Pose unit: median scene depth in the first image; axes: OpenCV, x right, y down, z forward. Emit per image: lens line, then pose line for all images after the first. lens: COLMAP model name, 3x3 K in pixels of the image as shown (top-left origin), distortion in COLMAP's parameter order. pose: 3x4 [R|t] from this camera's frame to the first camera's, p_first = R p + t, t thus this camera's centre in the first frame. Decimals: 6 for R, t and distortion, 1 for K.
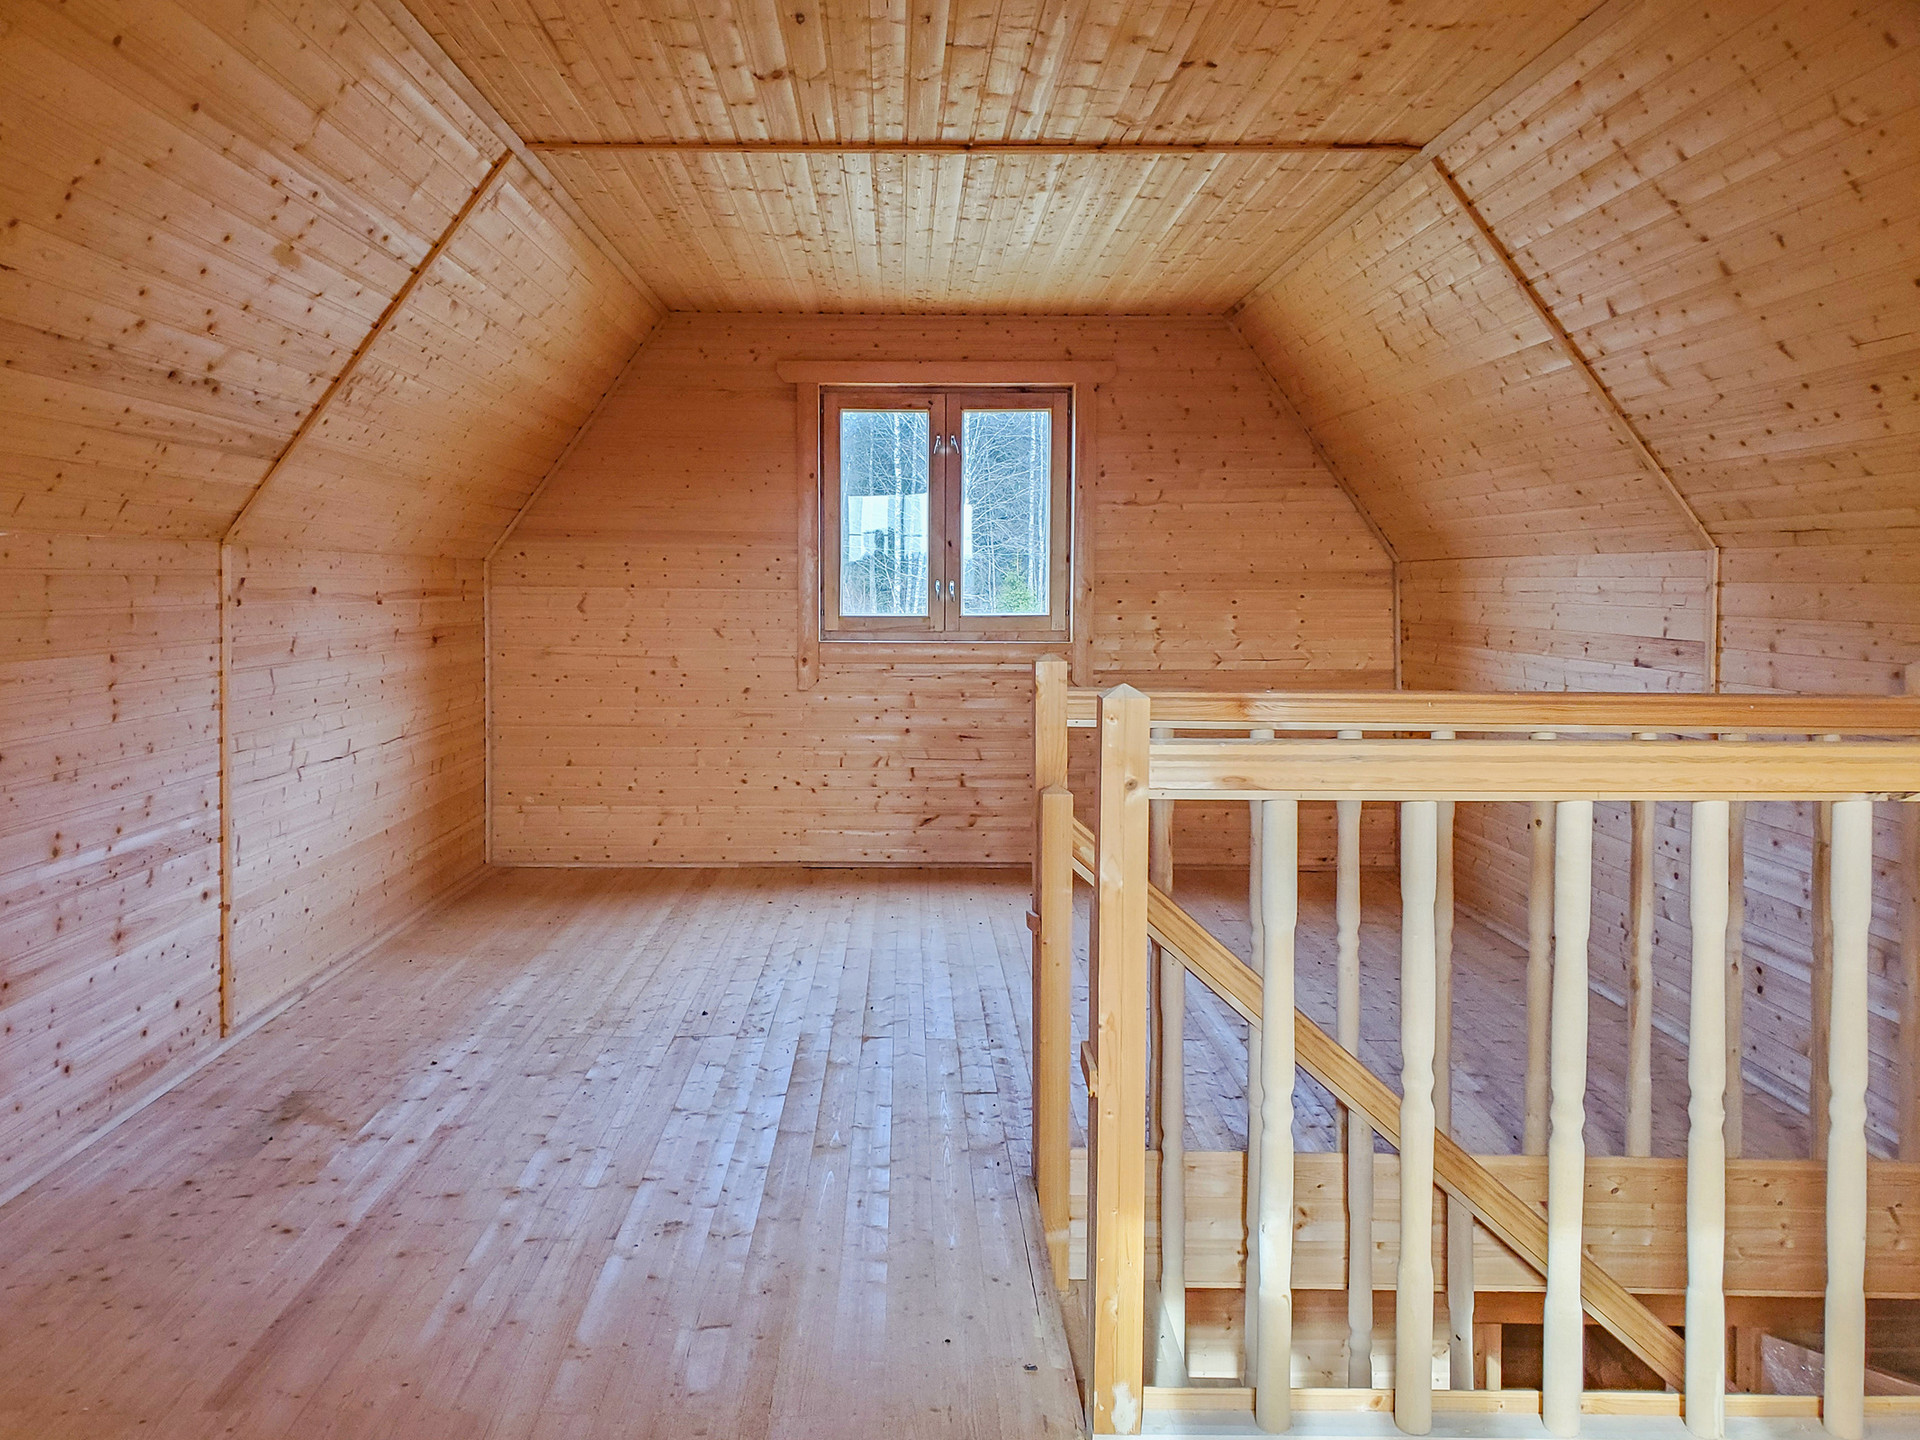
lens RADIAL K [[1514.9, 0, 954.7], [0, 1514.9, 683.7], [0, 0, 1]] dist [0.029900, 0.012763]
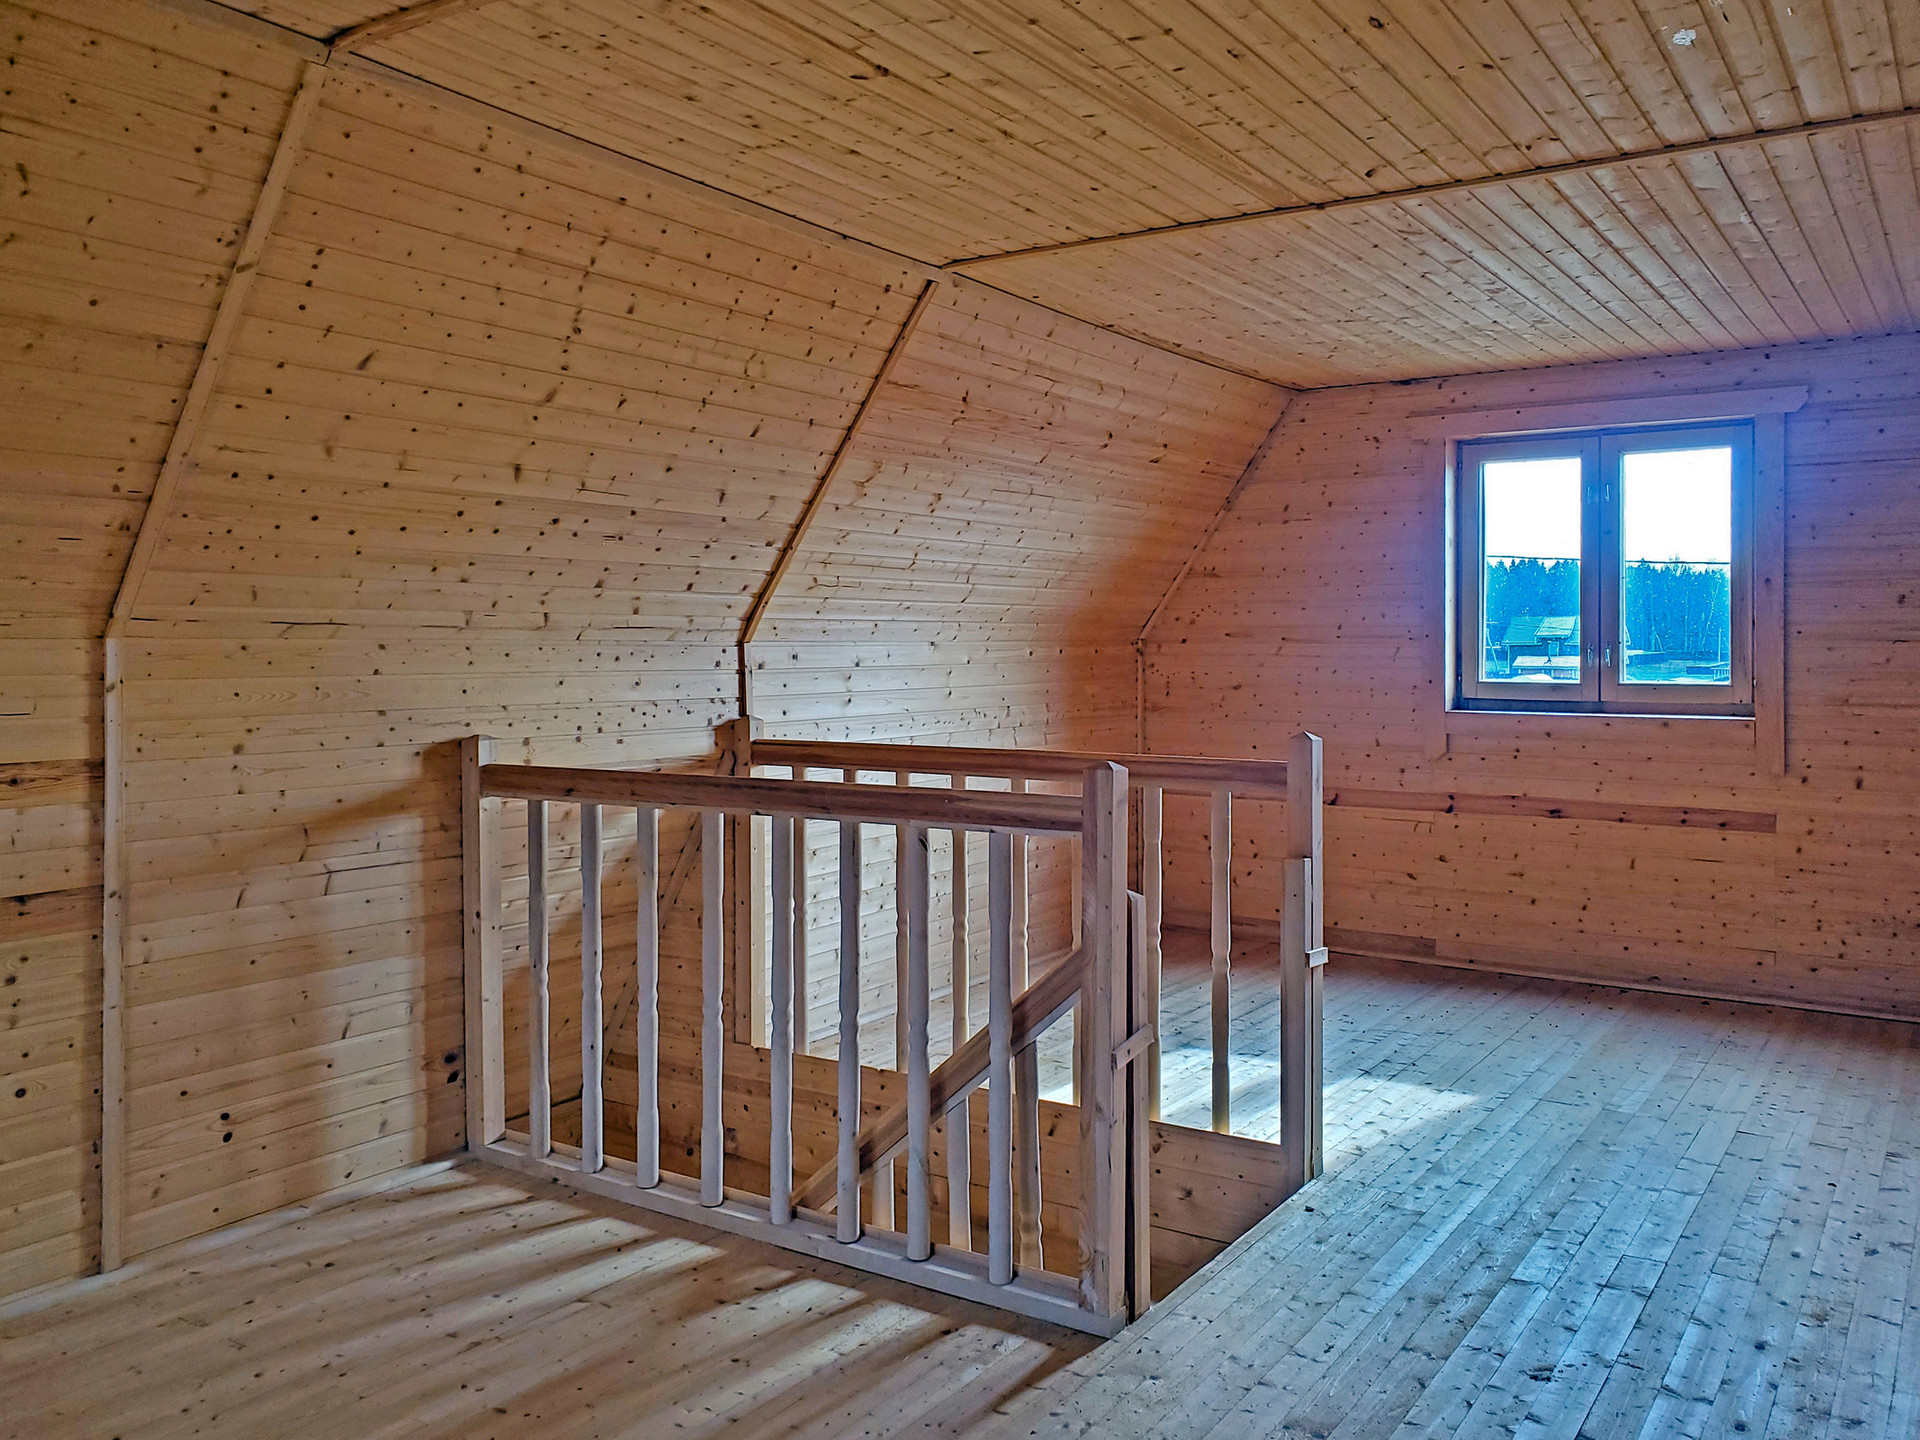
lens RADIAL K [[1514.9, 0, 954.7], [0, 1514.9, 683.7], [0, 0, 1]] dist [0.029900, 0.012763]
pose [[-0.805633, -0.024266, 0.591918, -0.424247], [0.035795, 0.995341, 0.089523, -0.160819], [-0.591333, 0.093310, -0.801011, 1.849428]]
